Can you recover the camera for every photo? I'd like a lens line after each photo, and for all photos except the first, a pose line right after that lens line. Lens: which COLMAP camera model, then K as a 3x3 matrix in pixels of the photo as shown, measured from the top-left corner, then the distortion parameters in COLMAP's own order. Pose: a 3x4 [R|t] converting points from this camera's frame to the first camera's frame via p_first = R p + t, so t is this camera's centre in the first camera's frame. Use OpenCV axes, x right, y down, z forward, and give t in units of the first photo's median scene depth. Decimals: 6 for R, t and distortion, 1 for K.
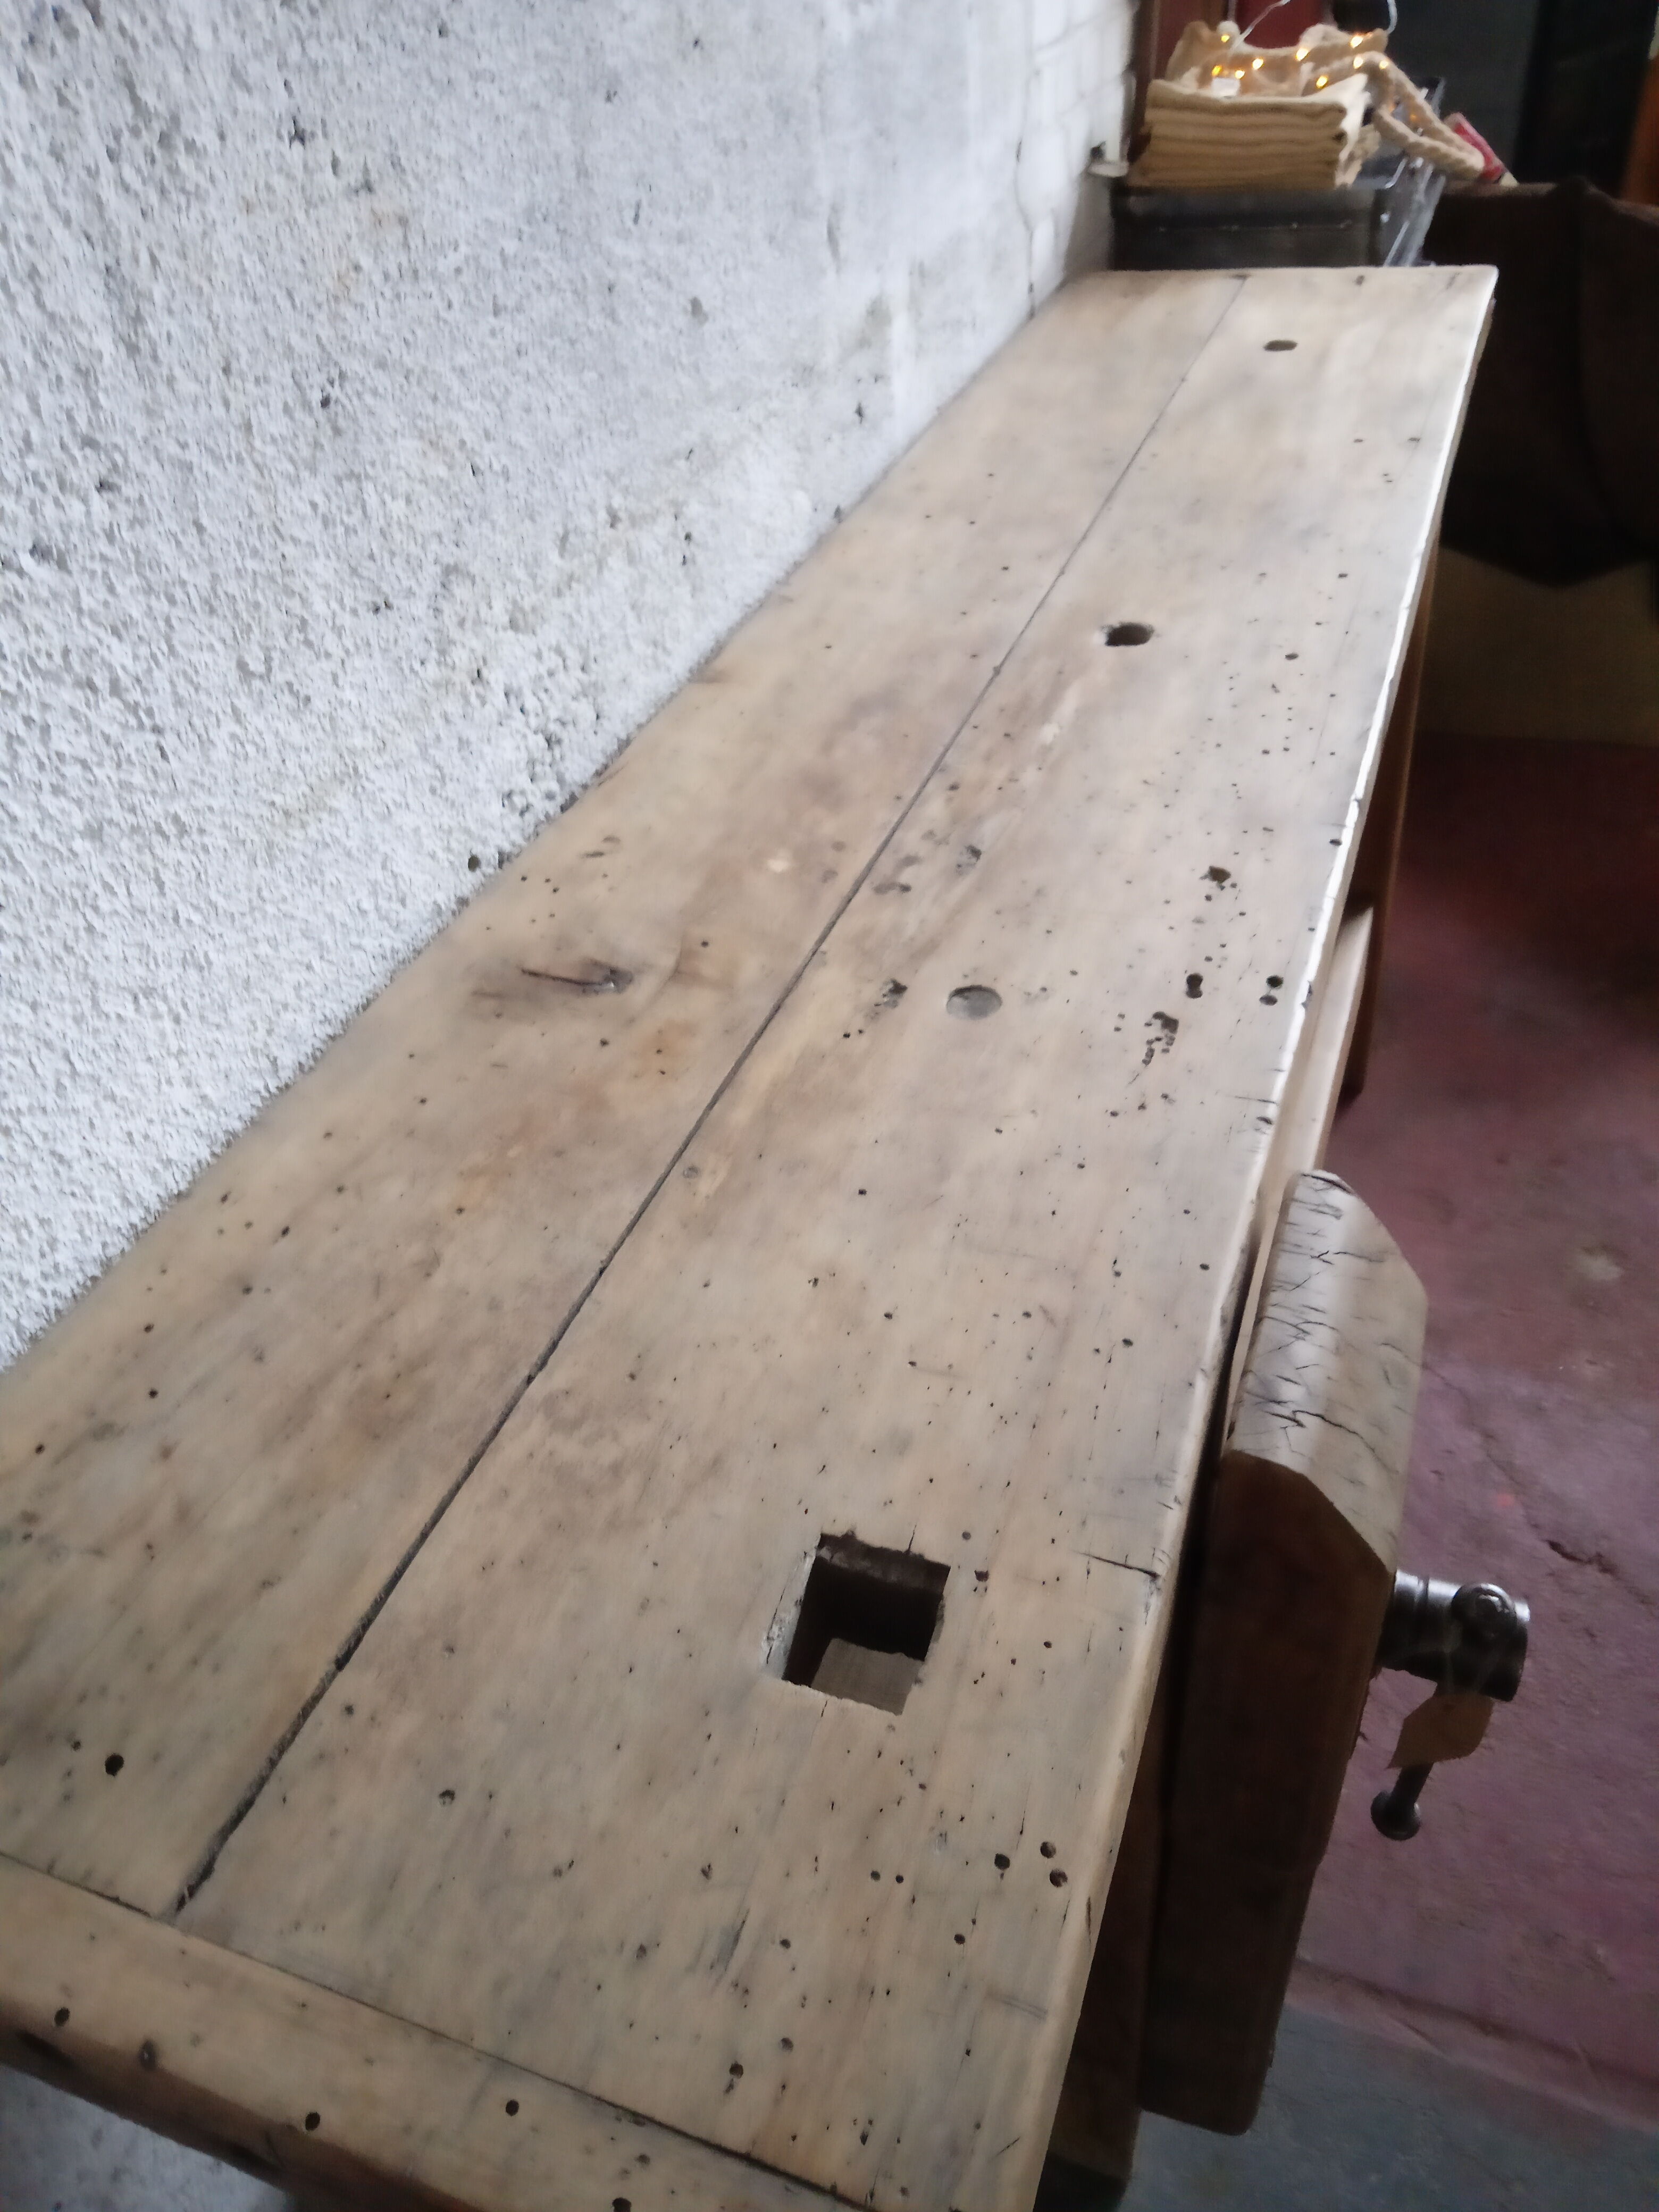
lens RADIAL K [[1648.9, 0, 824.5], [0, 1648.9, 1097.6], [0, 0, 1]] dist [0.046716, -0.043739]
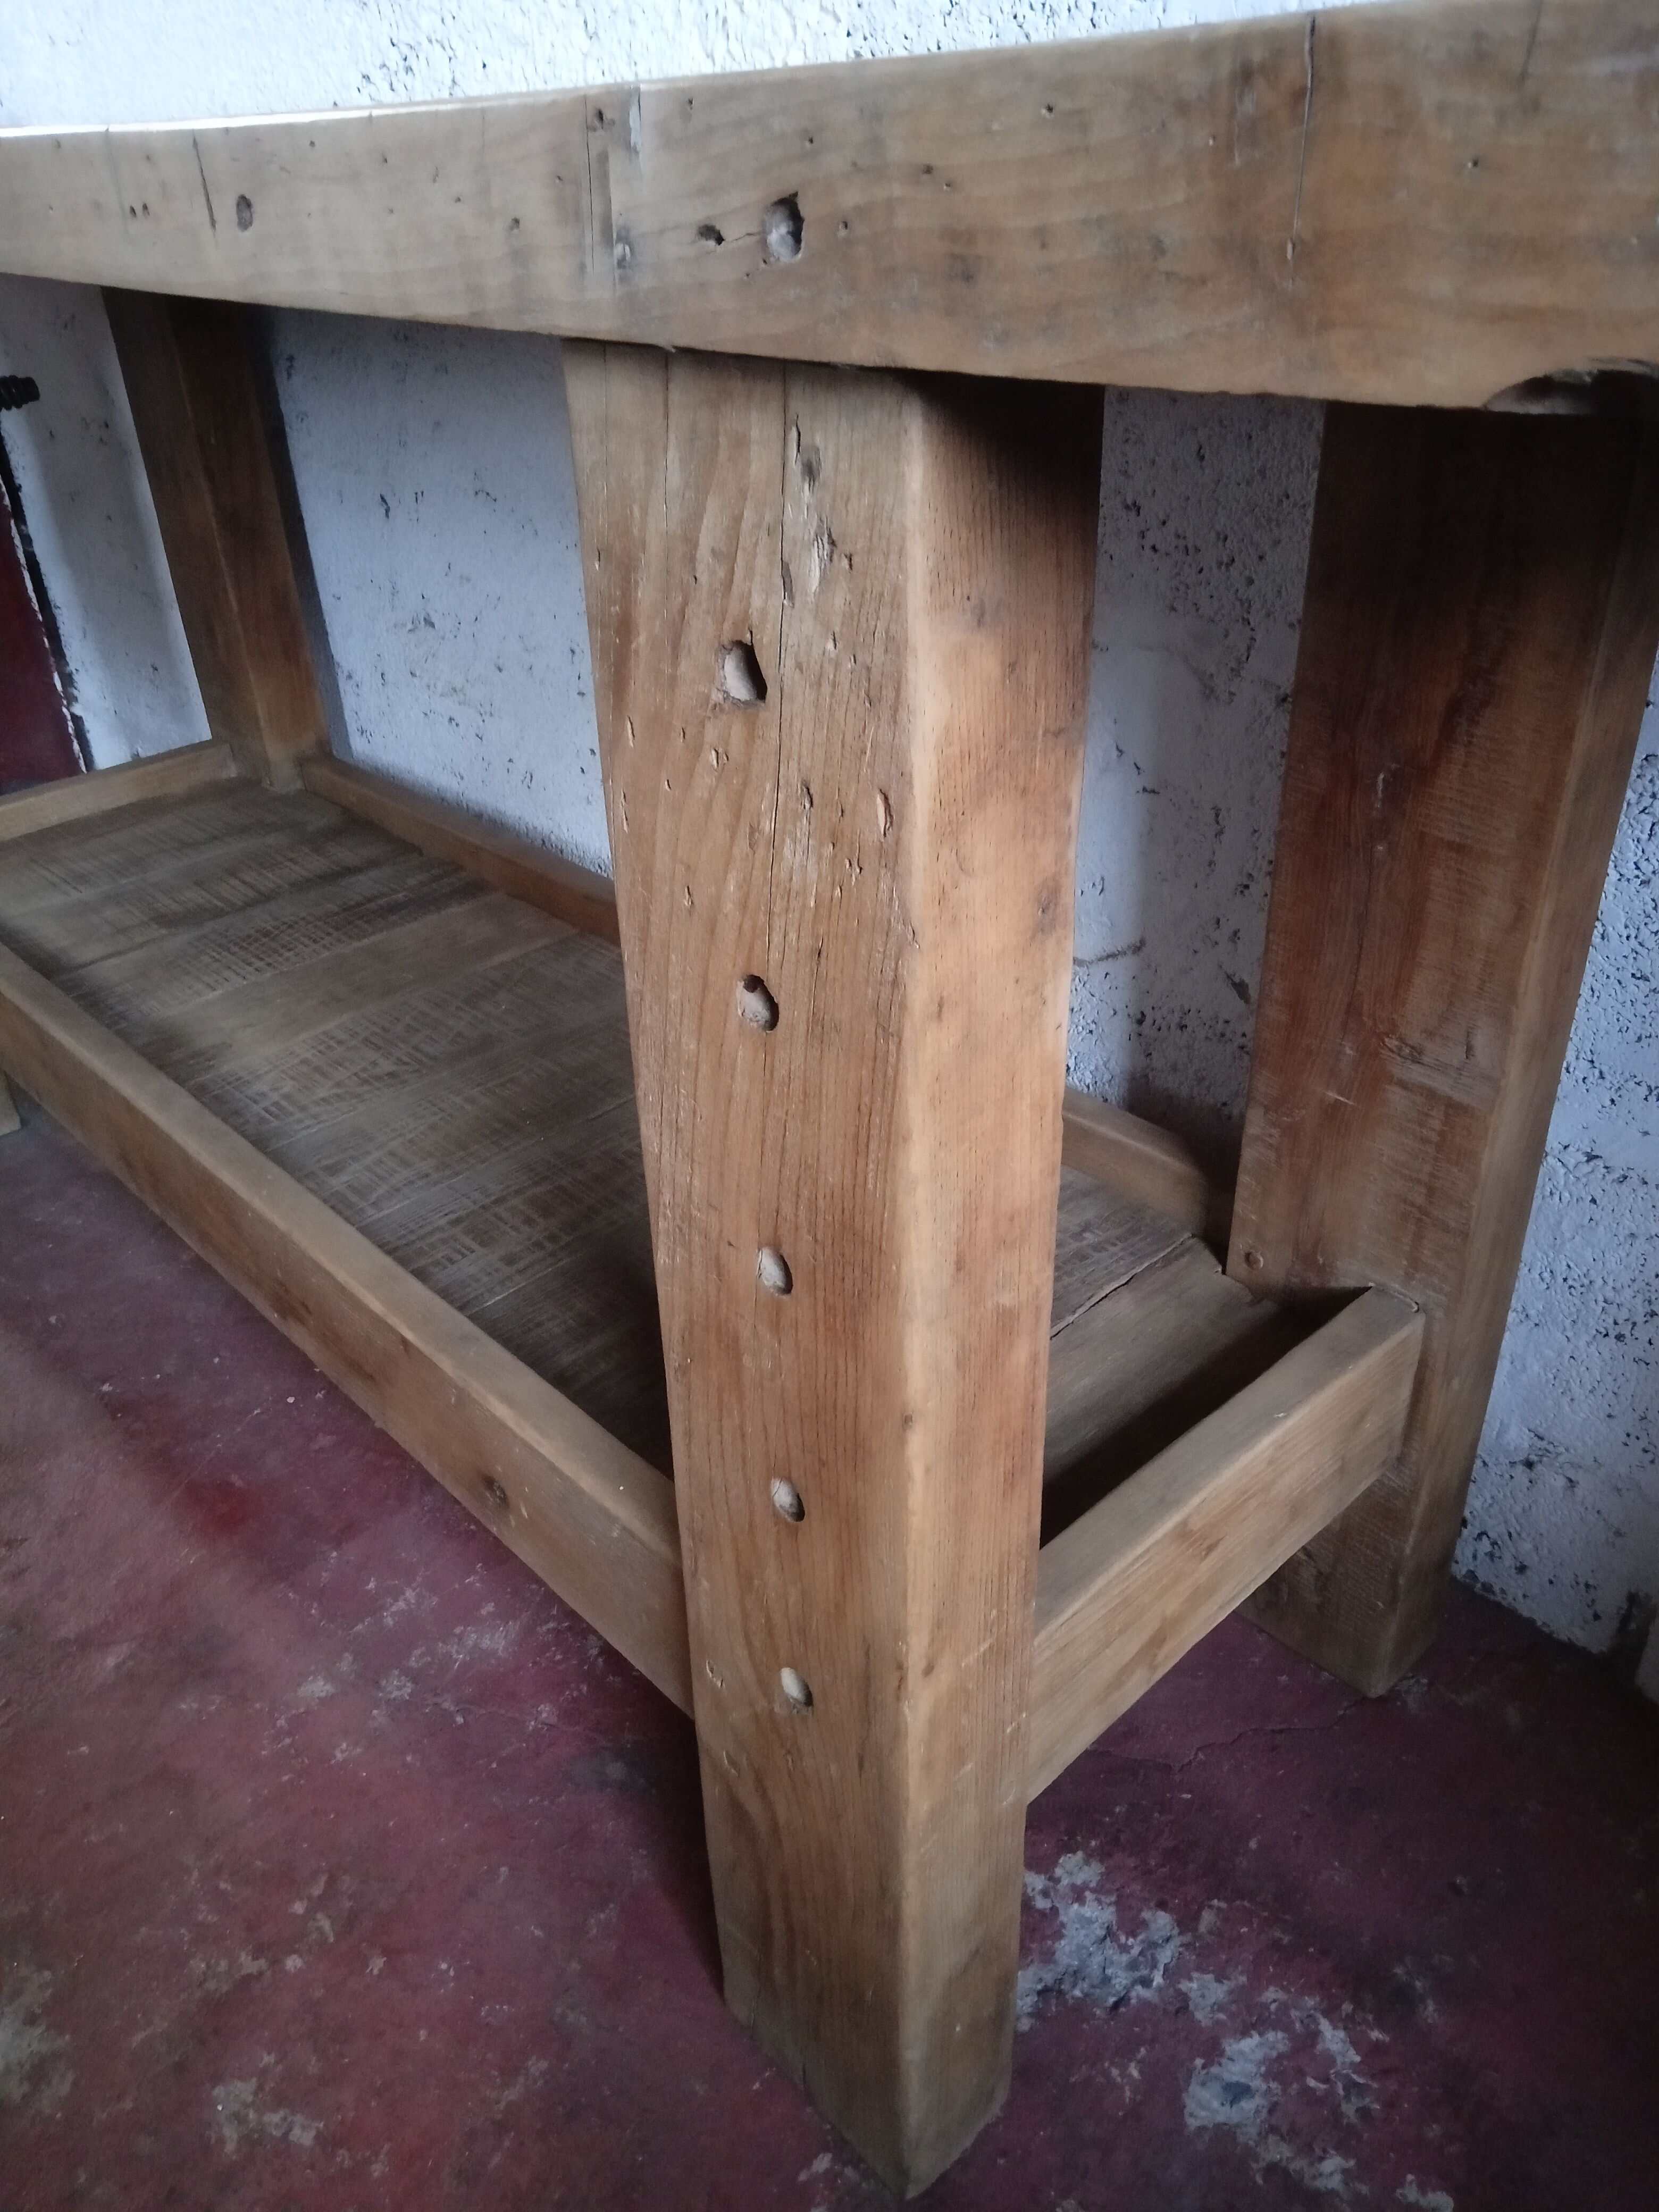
lens RADIAL K [[1658.9, 0, 830.8], [0, 1658.9, 1101.4], [0, 0, 1]] dist [-0.024144, 0.060045]
pose [[-0.428653, 0.549511, -0.717143, 1.146304], [-0.499211, 0.517530, 0.694947, -0.978184], [0.753024, 0.655897, 0.052481, 2.025720]]
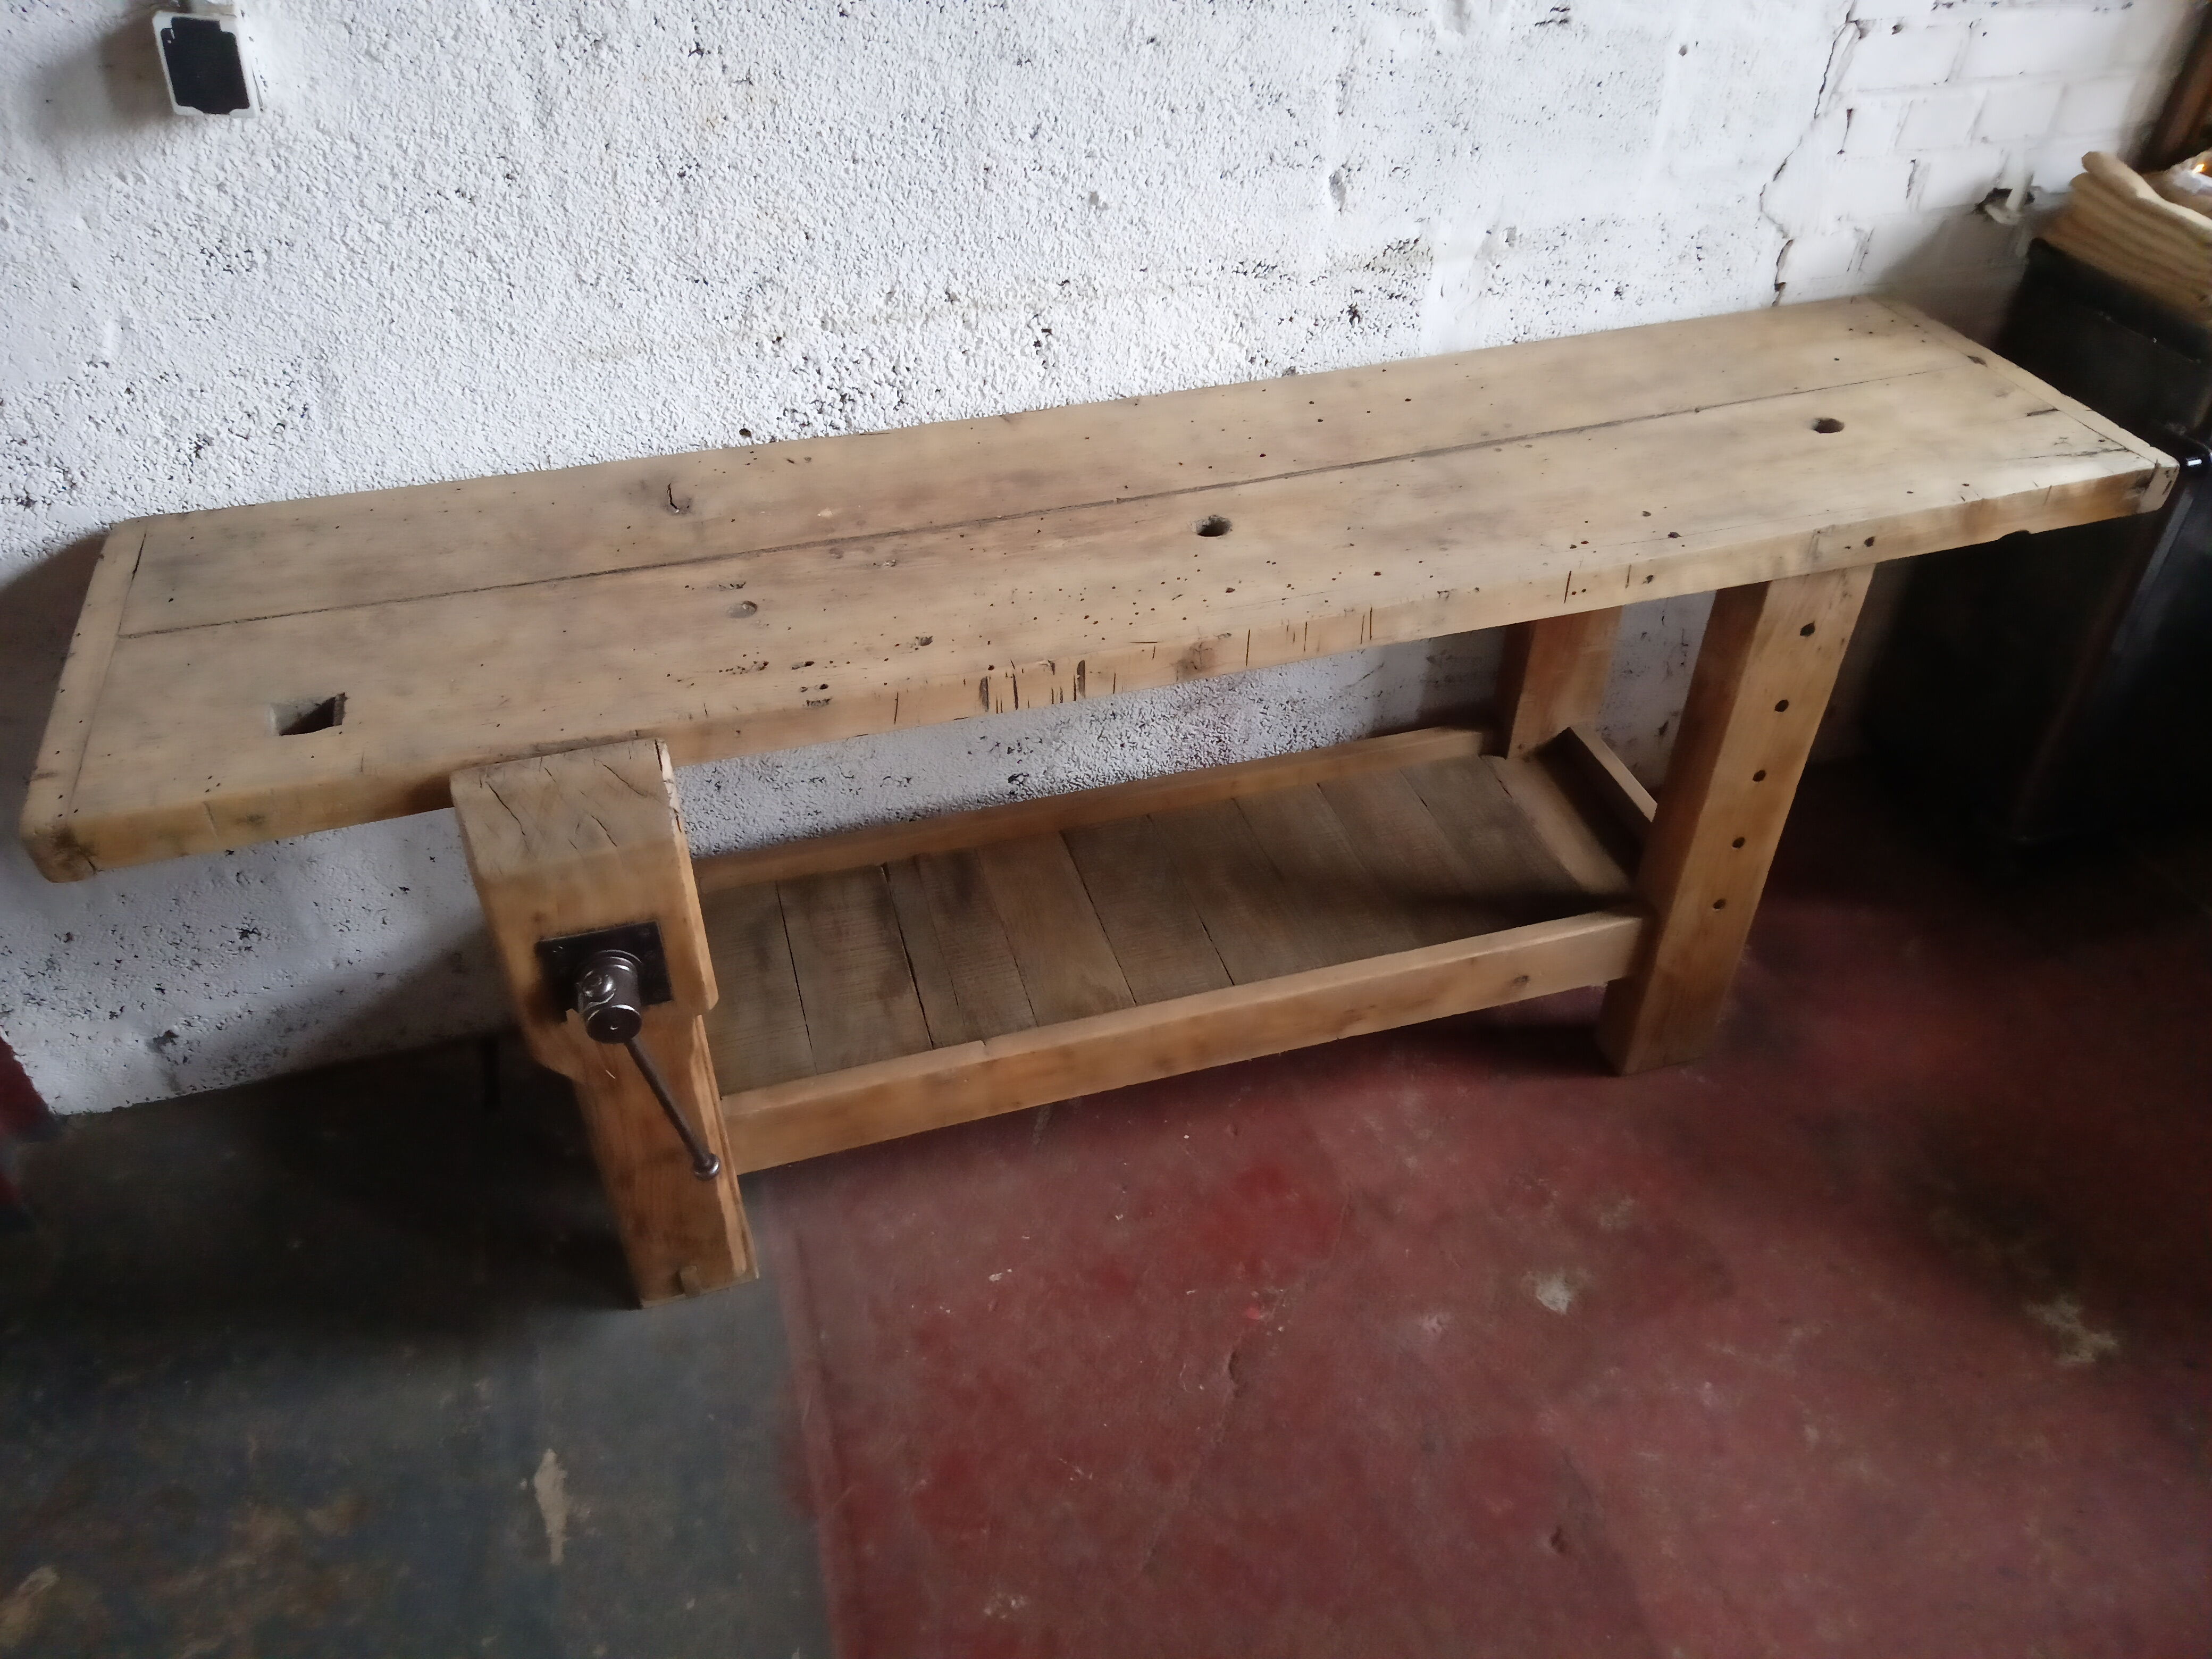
lens RADIAL K [[1625.8, 0, 1100.8], [0, 1625.8, 816.3], [0, 0, 1]] dist [0.042298, -0.027194]
pose [[0.605482, 0.576476, -0.548696, 1.431765], [-0.537471, 0.804655, 0.252299, -0.537411], [0.586955, 0.142146, 0.797043, -0.139019]]
